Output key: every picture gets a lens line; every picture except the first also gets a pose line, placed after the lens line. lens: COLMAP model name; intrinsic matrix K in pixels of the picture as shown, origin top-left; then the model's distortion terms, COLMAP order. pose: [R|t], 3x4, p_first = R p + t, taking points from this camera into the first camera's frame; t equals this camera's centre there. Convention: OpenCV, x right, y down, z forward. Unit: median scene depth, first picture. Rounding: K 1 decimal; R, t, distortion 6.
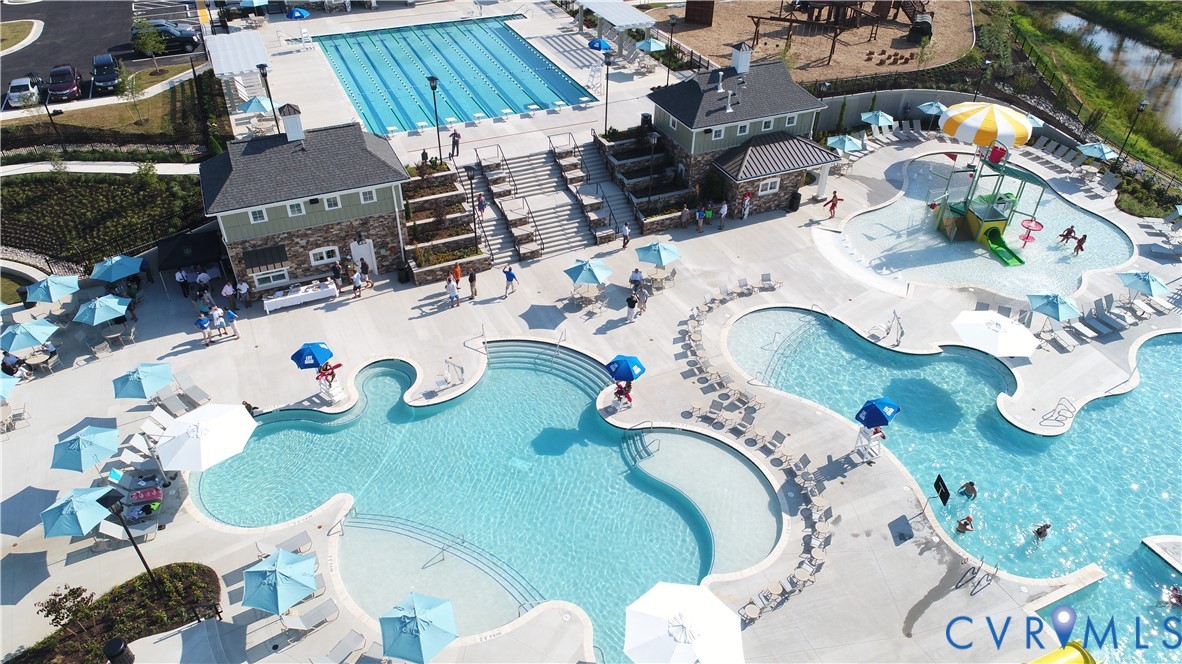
lens RADIAL K [[792.4, 0, 587.3], [0, 792.4, 334.5], [0, 0, 1]] dist [0.000876, 0.001402]
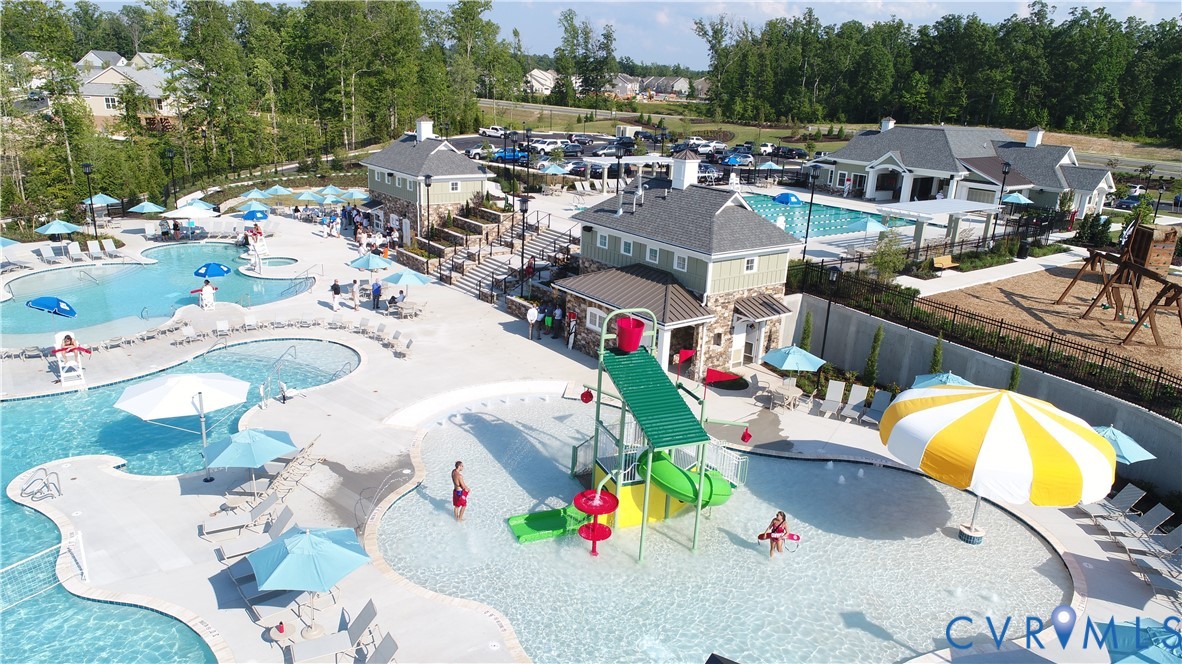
lens RADIAL K [[792.4, 0, 587.3], [0, 792.4, 334.5], [0, 0, 1]] dist [0.000876, 0.001402]
pose [[0.222205, 0.287362, -0.931691, 1.023531], [-0.625695, 0.774885, 0.089772, -0.267487], [0.747750, 0.563007, 0.351984, 0.845271]]
